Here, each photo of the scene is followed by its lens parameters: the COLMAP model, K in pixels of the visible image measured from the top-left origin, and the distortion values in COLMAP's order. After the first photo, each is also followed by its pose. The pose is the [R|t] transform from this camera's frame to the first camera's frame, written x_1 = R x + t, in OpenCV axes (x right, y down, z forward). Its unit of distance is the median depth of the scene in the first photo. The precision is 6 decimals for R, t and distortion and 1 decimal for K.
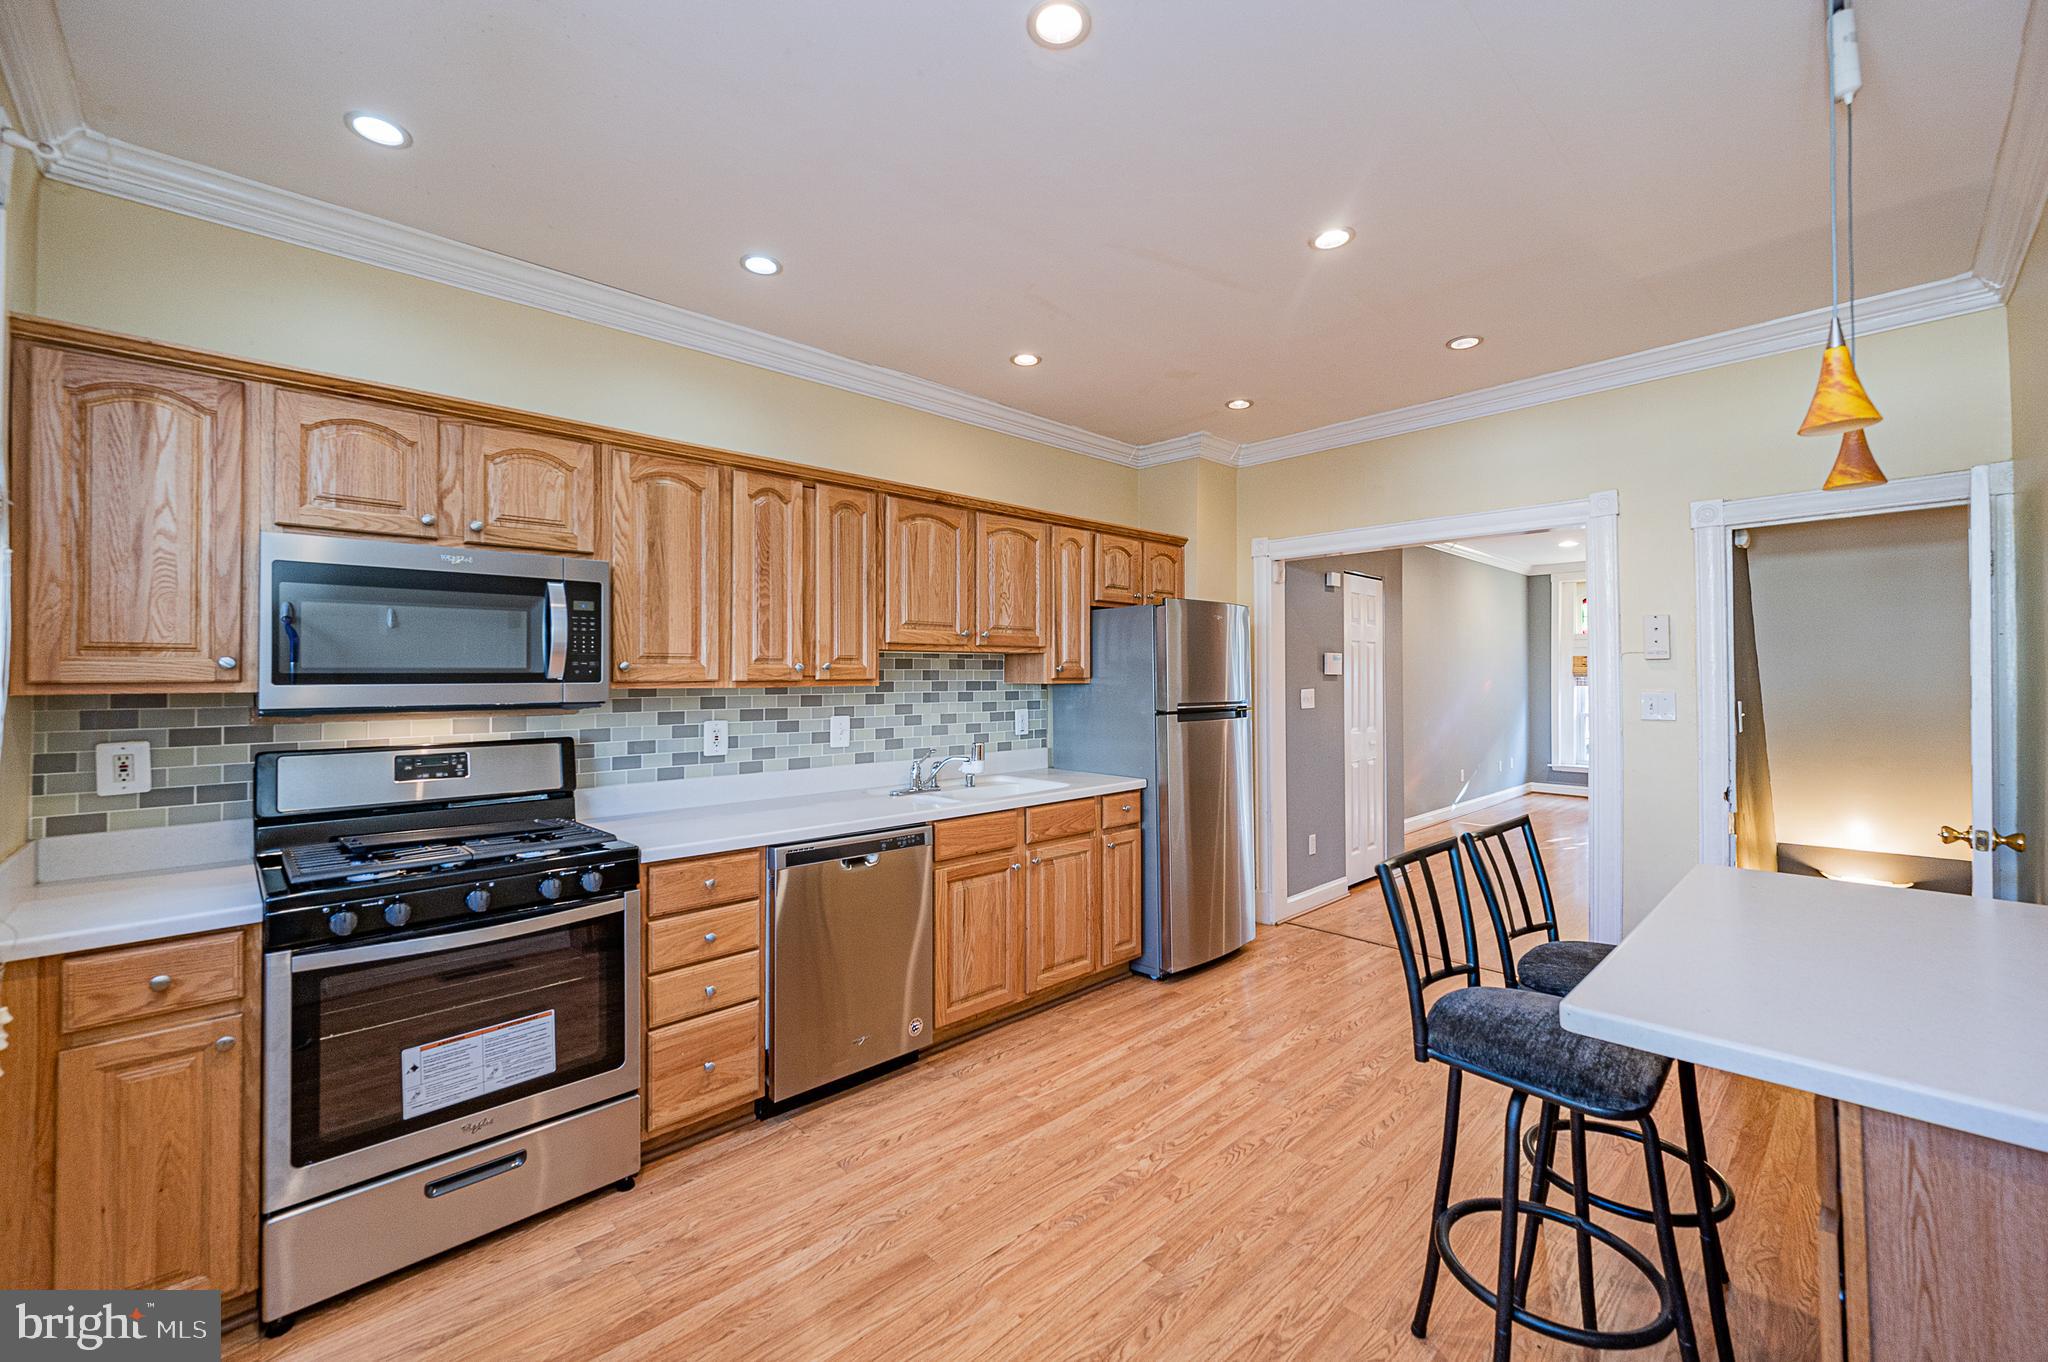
lens RADIAL K [[825.9, 0, 1023.4], [0, 825.9, 663.5], [0, 0, 1]] dist [-0.002116, 0.000978]
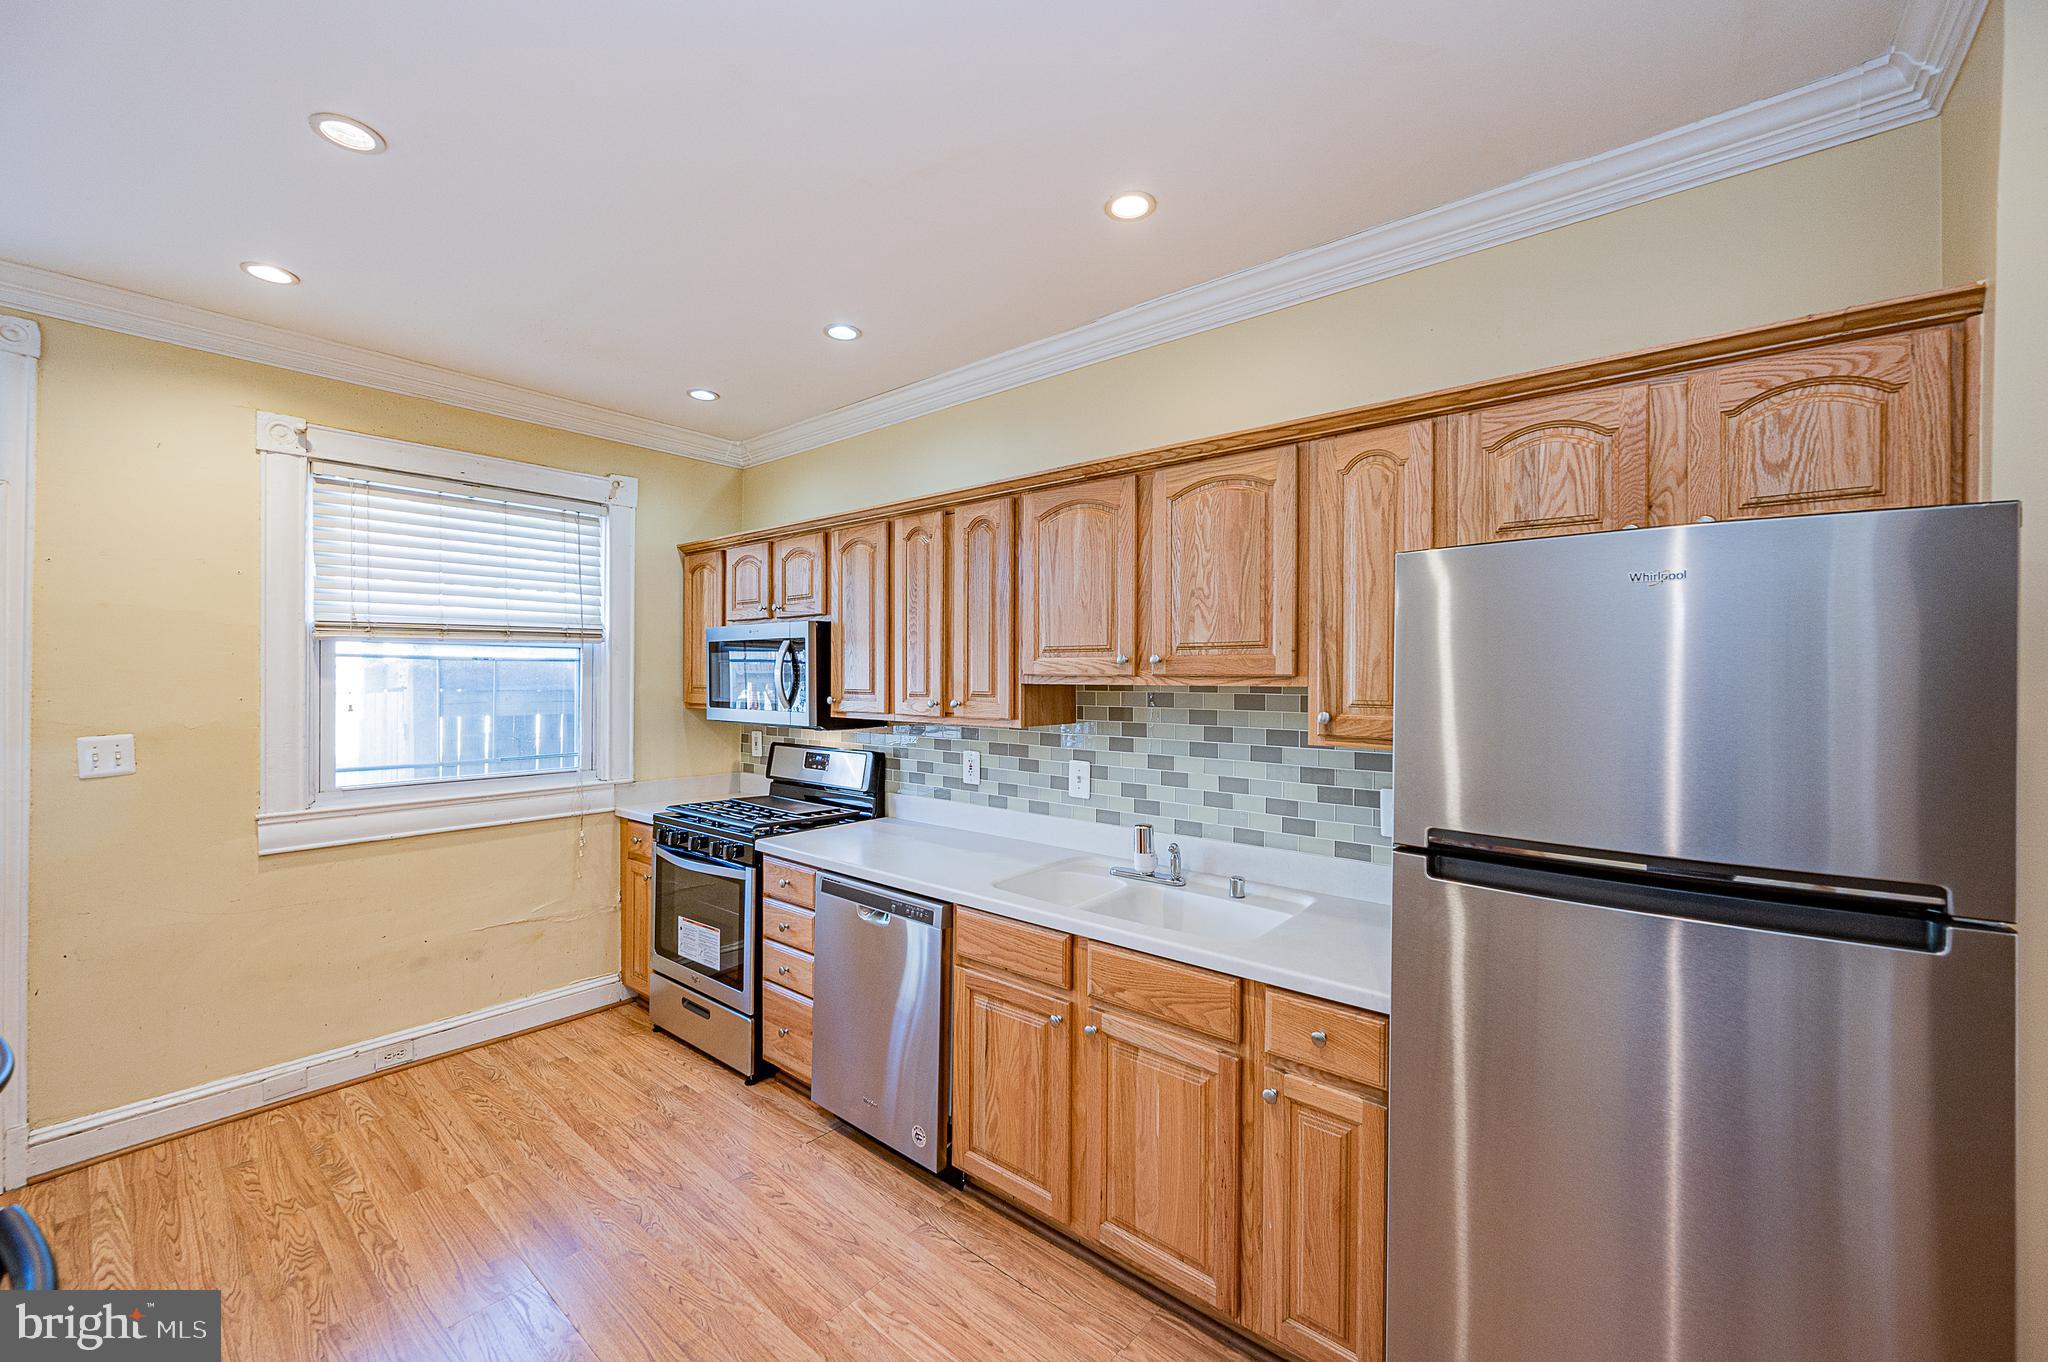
lens RADIAL K [[825.9, 0, 1034.6], [0, 825.9, 671.1], [0, 0, 1]] dist [-0.002116, 0.000978]
pose [[0.108528, 0.000642, -0.994093, 0.750265], [0.012118, 0.999925, 0.001969, -0.036595], [0.994020, -0.012260, 0.108512, 1.073942]]
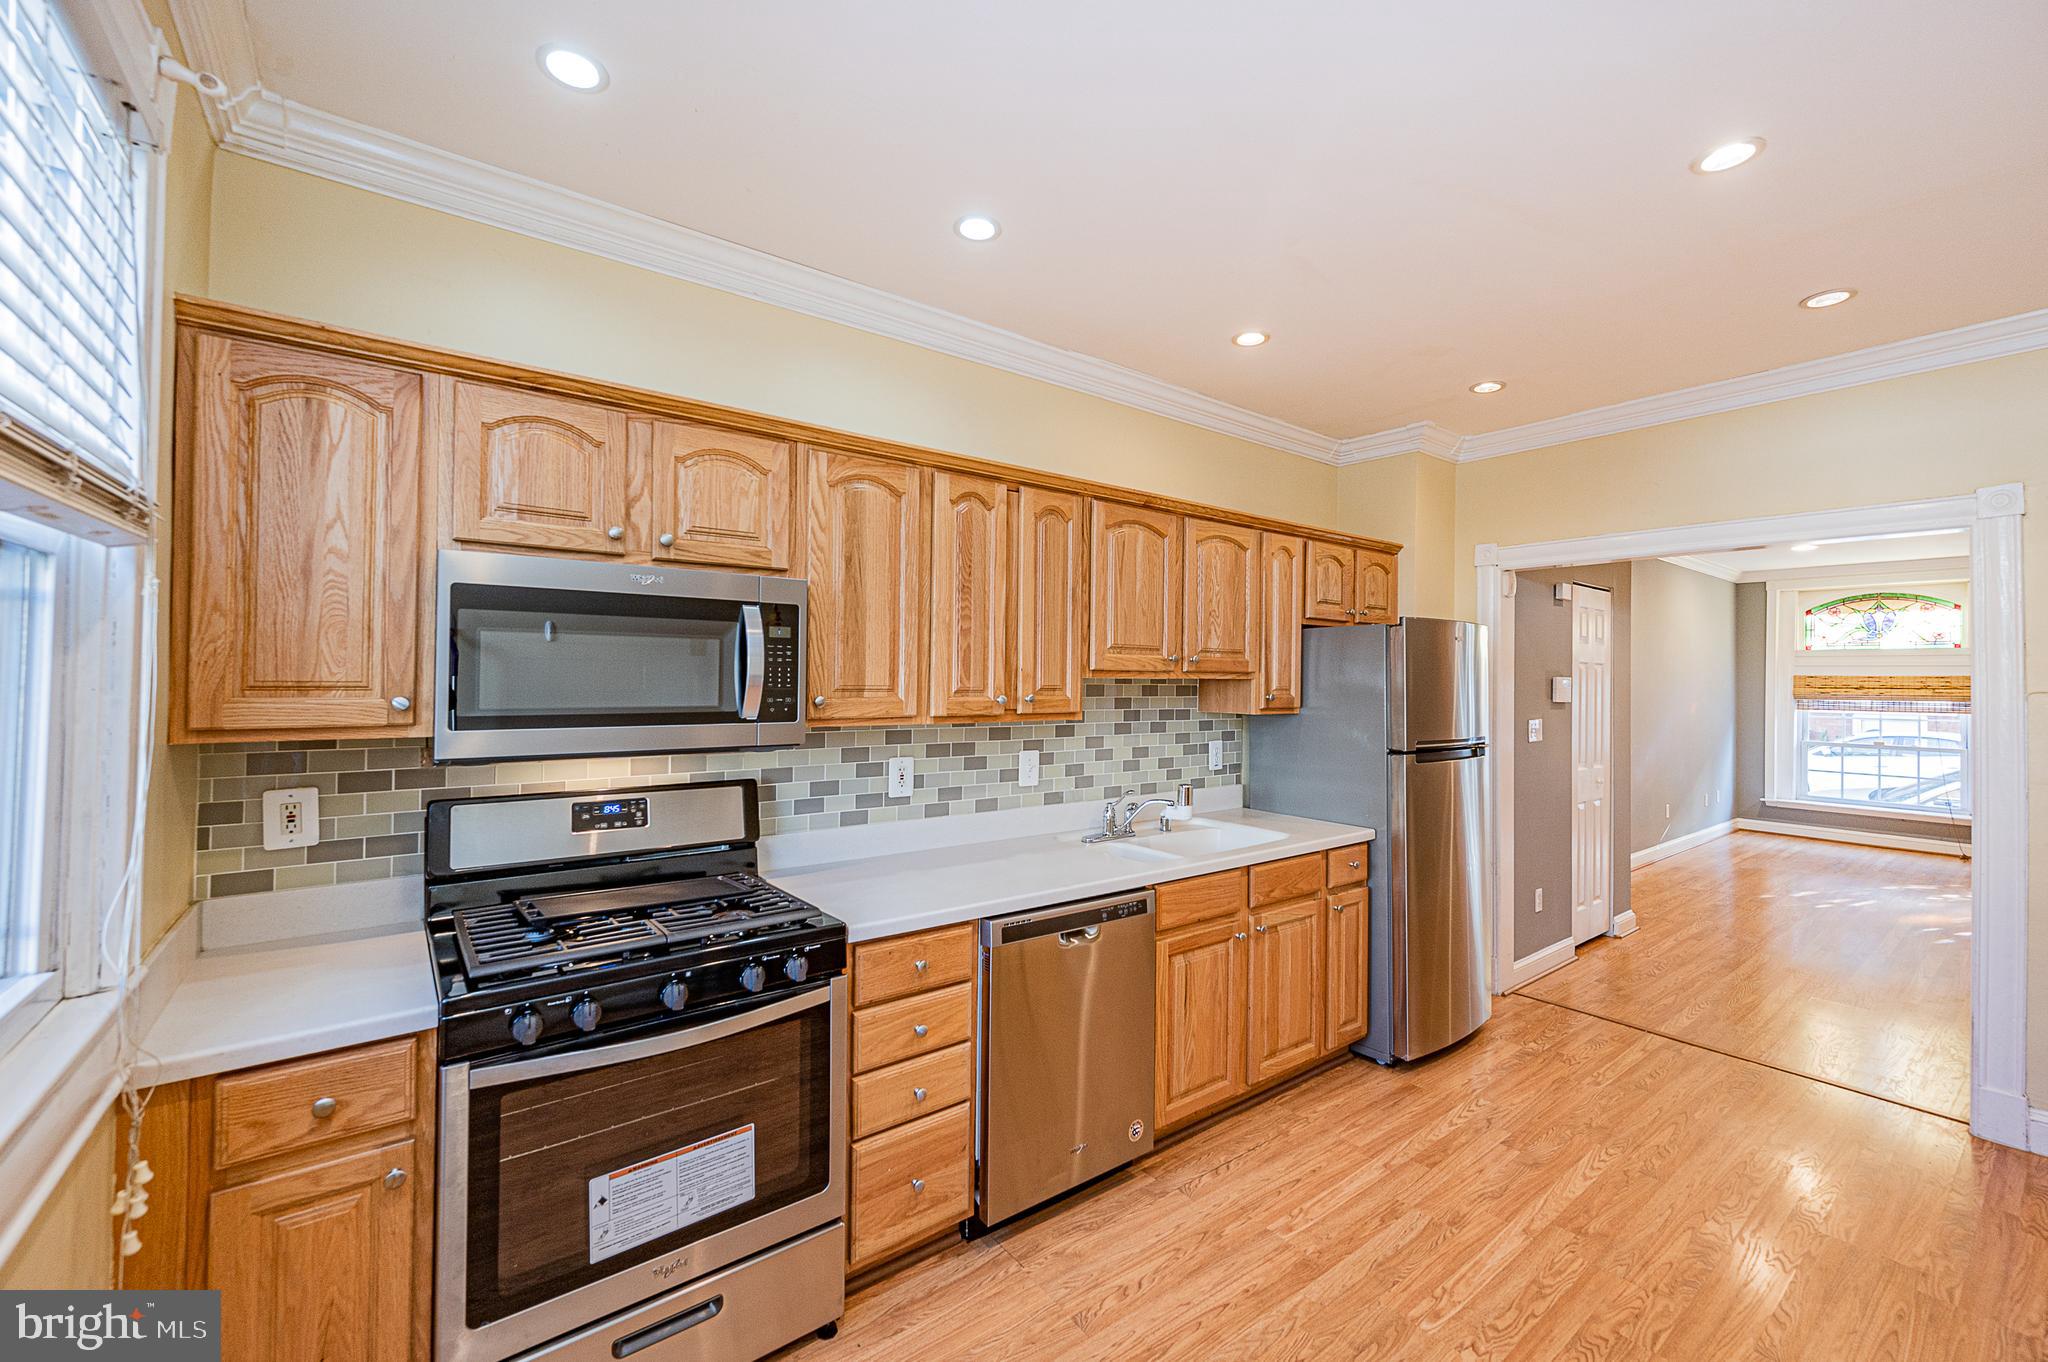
lens RADIAL K [[825.9, 0, 1026.6], [0, 825.9, 665.8], [0, 0, 1]] dist [-0.002116, 0.000978]
pose [[0.993908, 0.012157, -0.109544, -0.160999], [-0.012223, 0.999925, 0.000075, -0.033294], [0.109536, 0.001264, 0.993982, 0.156689]]
